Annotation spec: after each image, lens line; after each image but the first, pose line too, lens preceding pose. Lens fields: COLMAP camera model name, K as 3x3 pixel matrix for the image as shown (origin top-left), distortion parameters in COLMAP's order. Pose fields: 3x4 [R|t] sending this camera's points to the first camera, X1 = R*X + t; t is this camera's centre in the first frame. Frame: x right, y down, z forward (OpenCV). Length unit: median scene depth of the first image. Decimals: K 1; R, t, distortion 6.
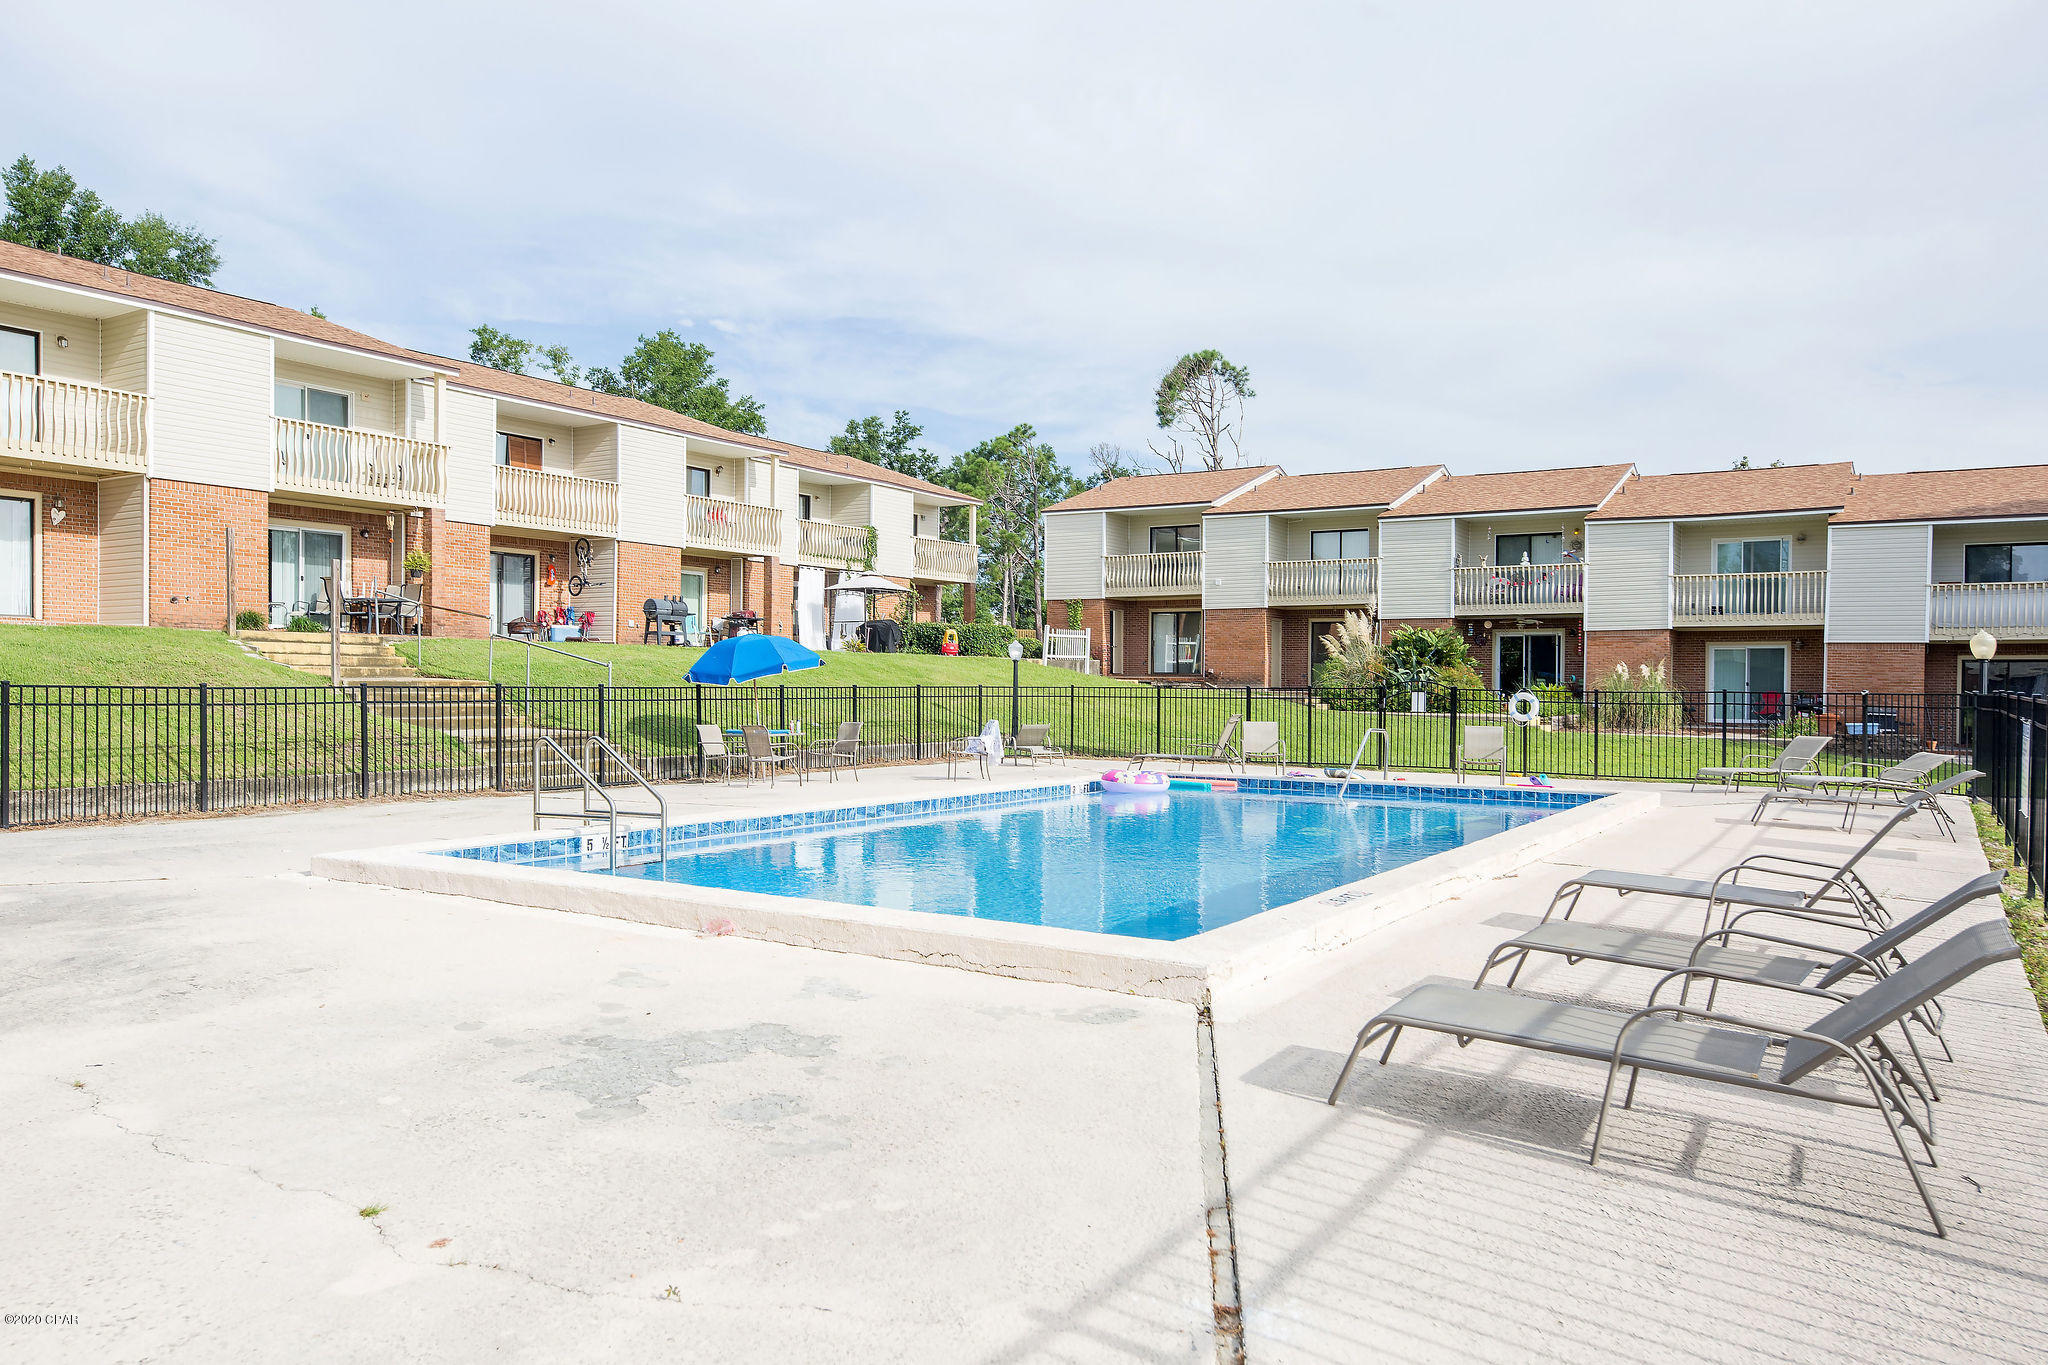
lens RADIAL K [[1403.4, 0, 991.7], [0, 1403.4, 684.7], [0, 0, 1]] dist [0.002129, -0.000019]
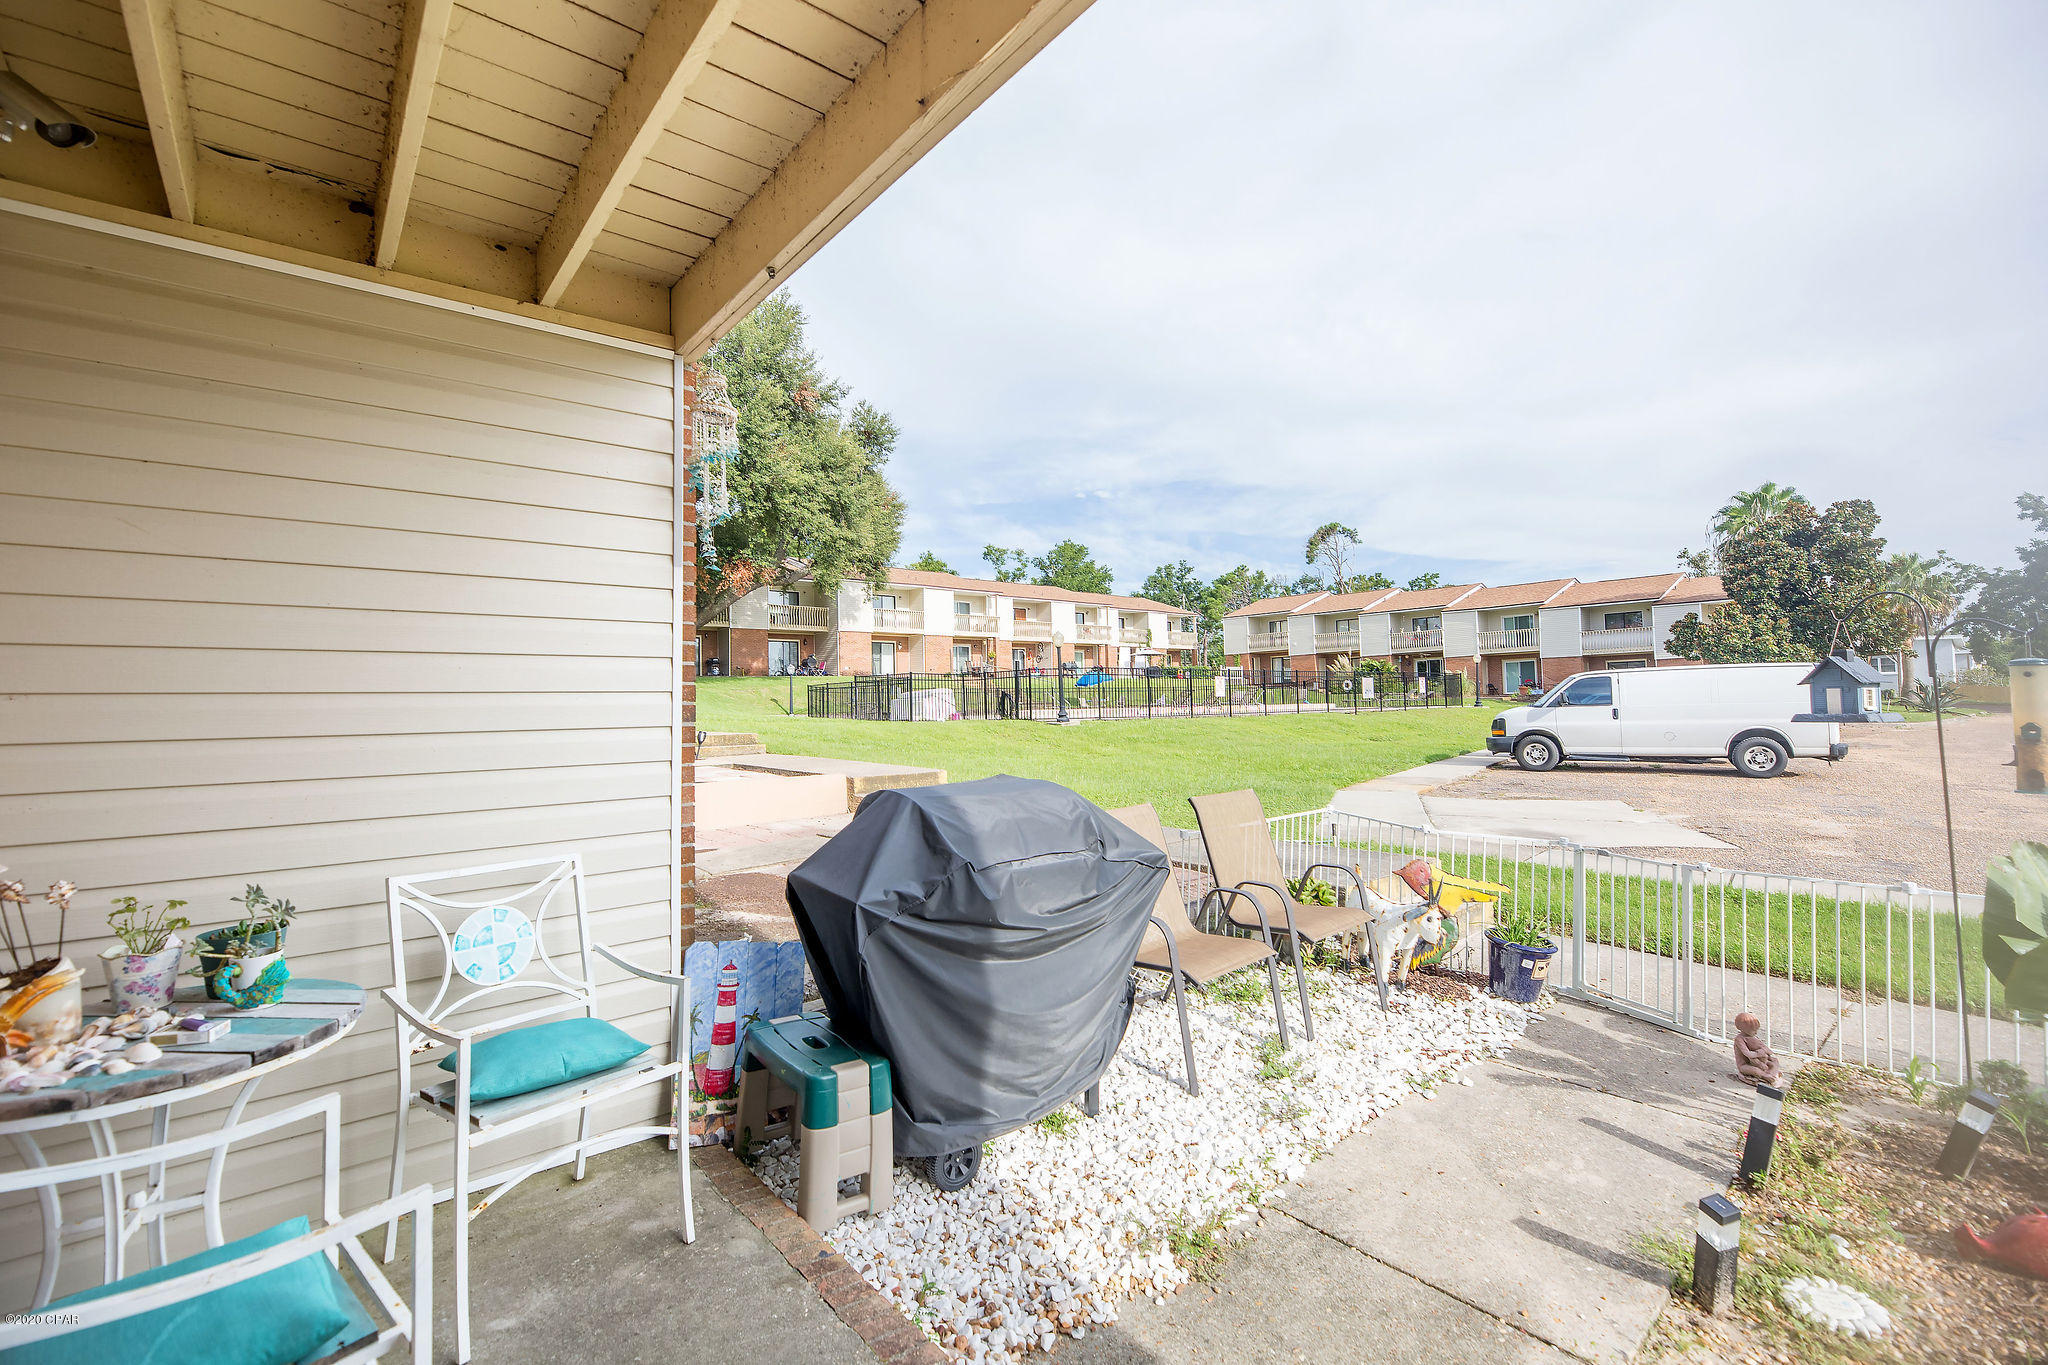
lens RADIAL K [[877.5, 0, 1024.0], [0, 877.5, 682.5], [0, 0, 1]] dist [0.000225, -0.000006]
pose [[0.958934, -0.039082, -0.280924, 0.138367], [0.030868, 0.998958, -0.033608, 0.028683], [0.281945, 0.023557, 0.959141, -0.569606]]
